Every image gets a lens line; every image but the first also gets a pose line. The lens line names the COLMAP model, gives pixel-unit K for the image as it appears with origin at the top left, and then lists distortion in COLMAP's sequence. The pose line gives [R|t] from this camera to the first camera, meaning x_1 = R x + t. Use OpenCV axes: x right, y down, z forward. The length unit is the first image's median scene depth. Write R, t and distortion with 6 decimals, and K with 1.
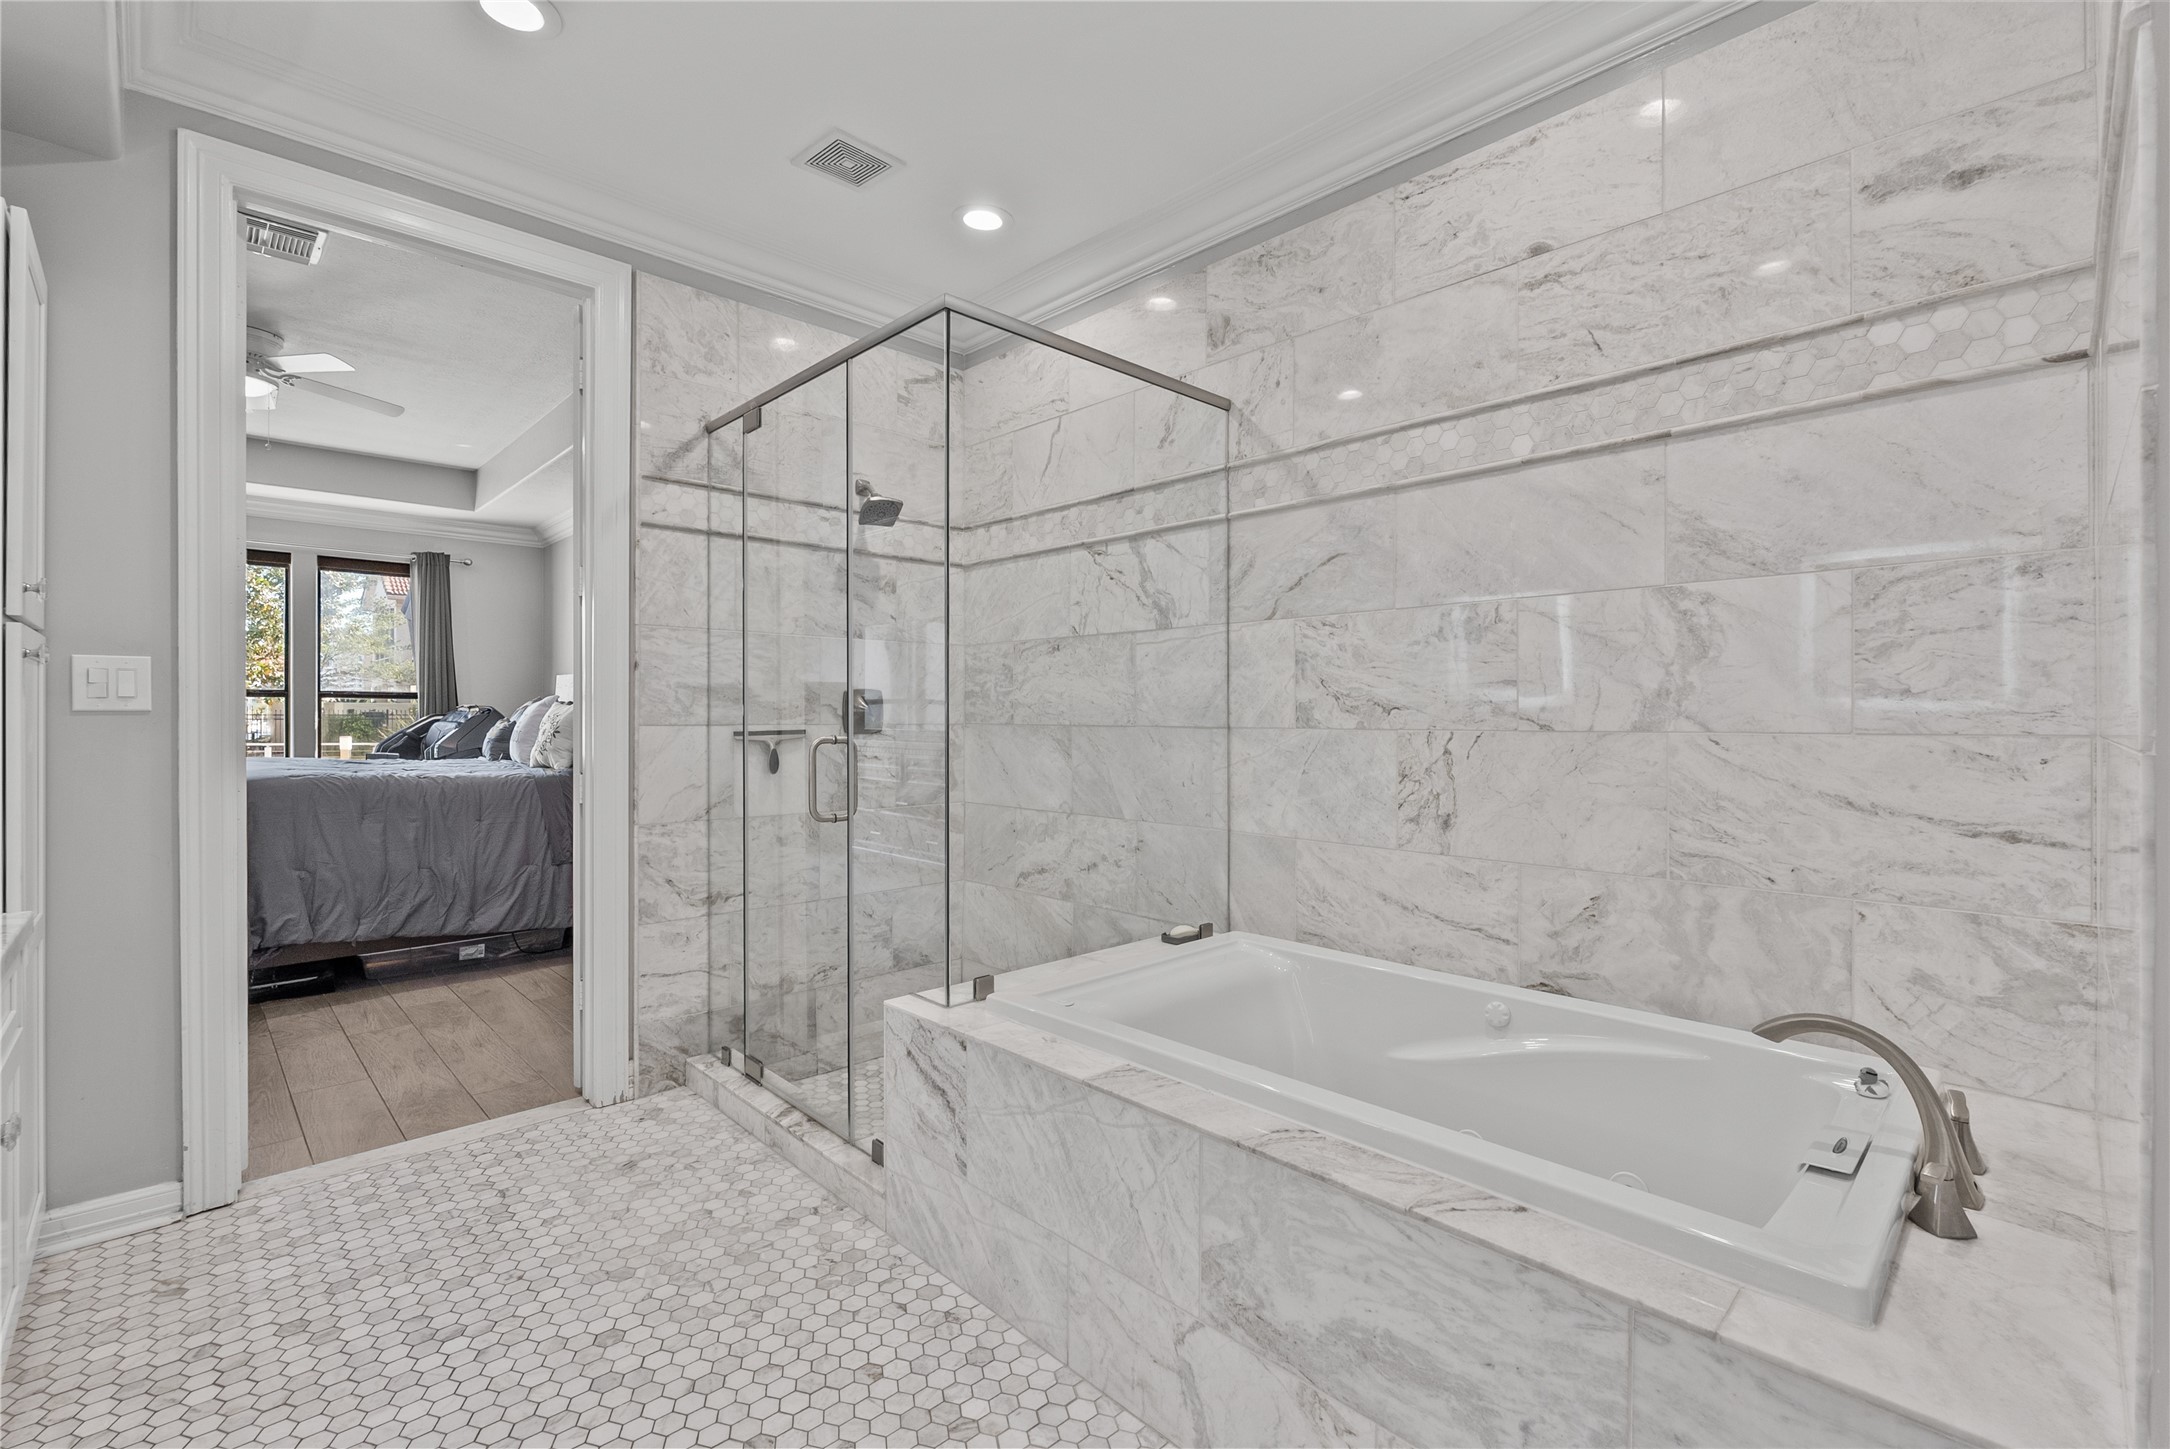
lens RADIAL K [[946.6, 0, 1084.3], [0, 946.6, 717.9], [0, 0, 1]] dist [-0.010690, 0.001843]
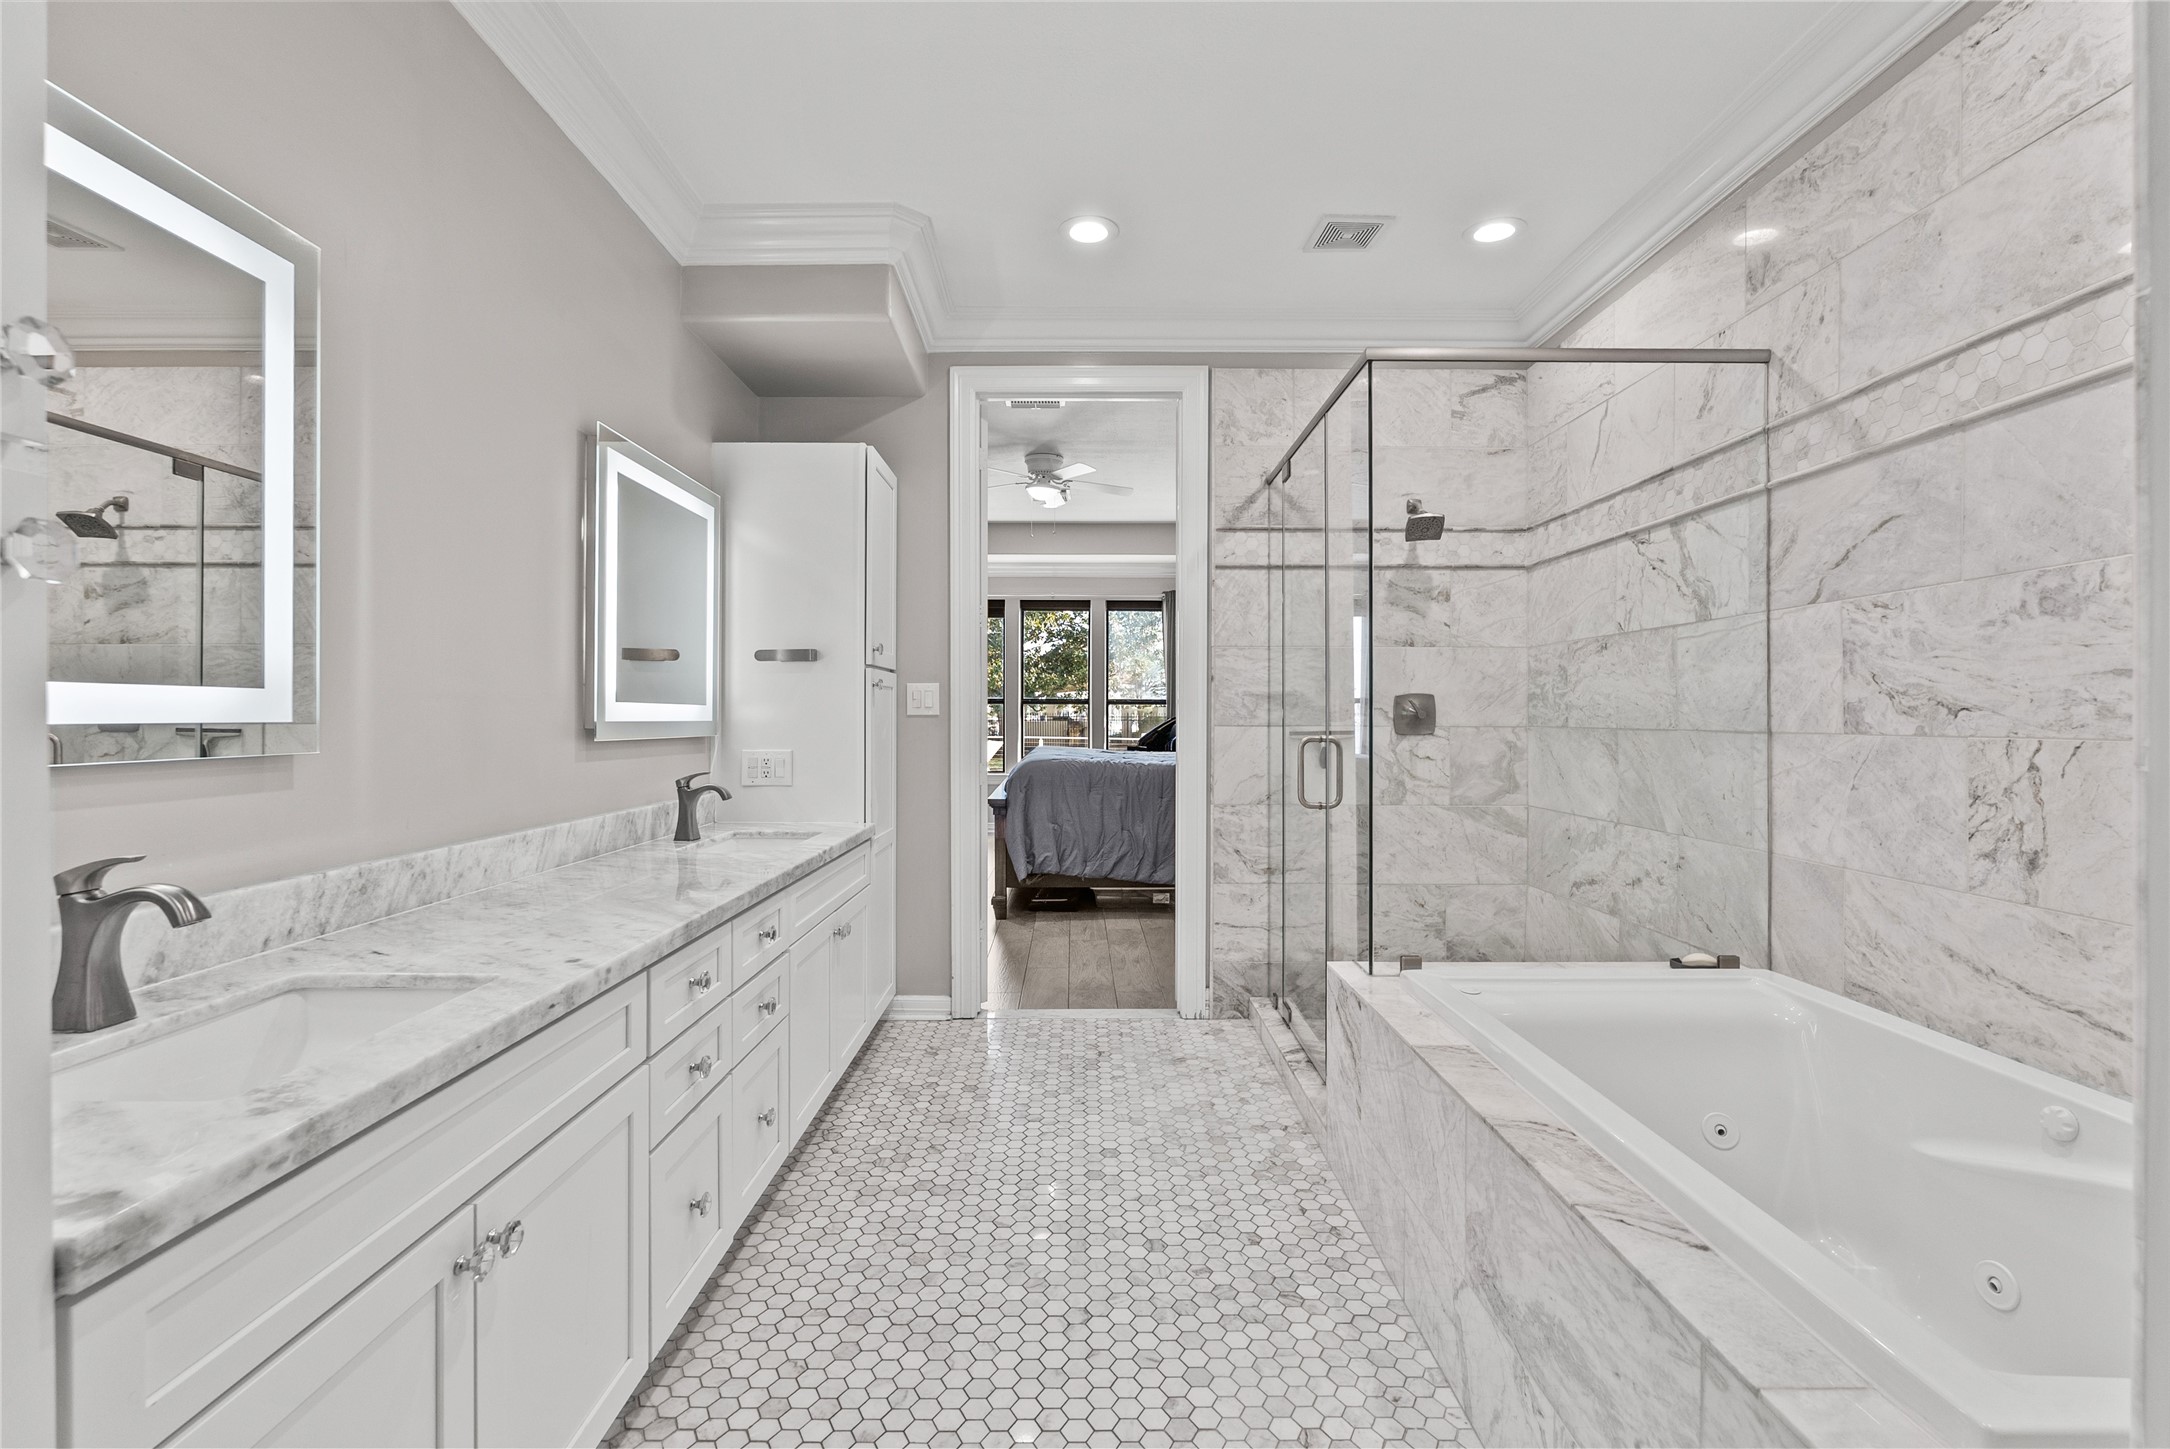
lens RADIAL K [[946.6, 0, 1082.2], [0, 946.6, 717.9], [0, 0, 1]] dist [-0.010690, 0.001843]
pose [[0.721647, 0.000344, -0.692261, 0.325395], [-0.002173, 0.999996, -0.001767, -0.000180], [0.692258, 0.002779, 0.721645, -0.048485]]
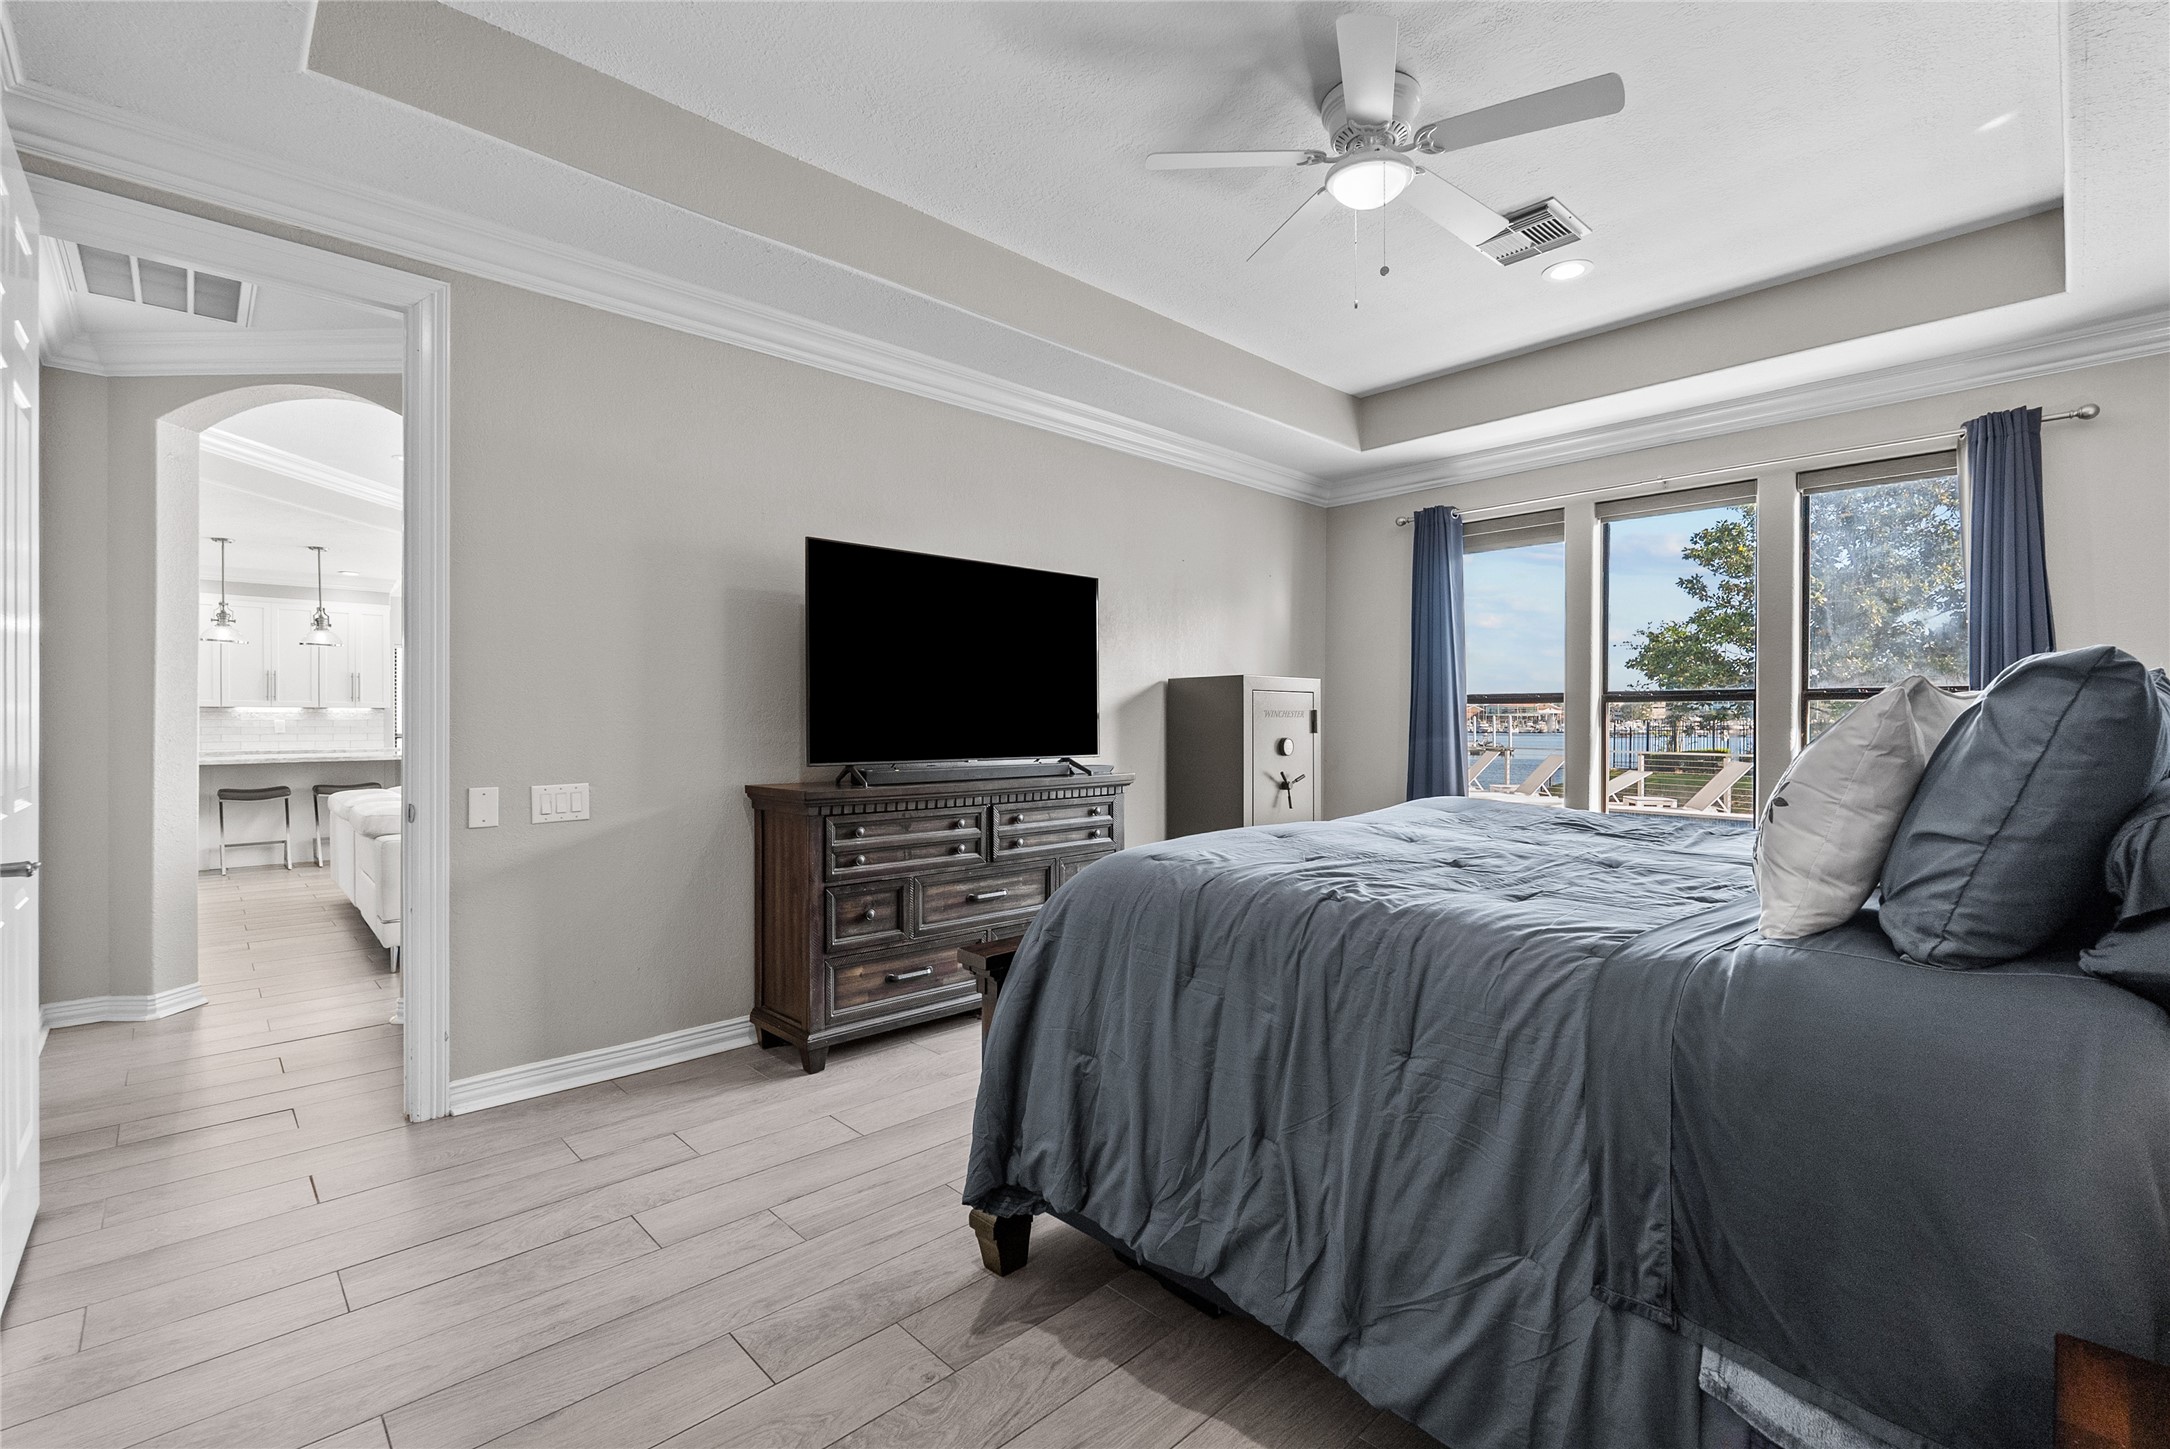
lens RADIAL K [[946.6, 0, 1097.9], [0, 946.6, 721.7], [0, 0, 1]] dist [-0.010690, 0.001843]
pose [[0.008504, 0.002353, -0.999961, -0.522592], [0.003292, 0.999992, 0.002381, -0.017367], [0.999958, -0.003312, 0.008496, 1.513088]]
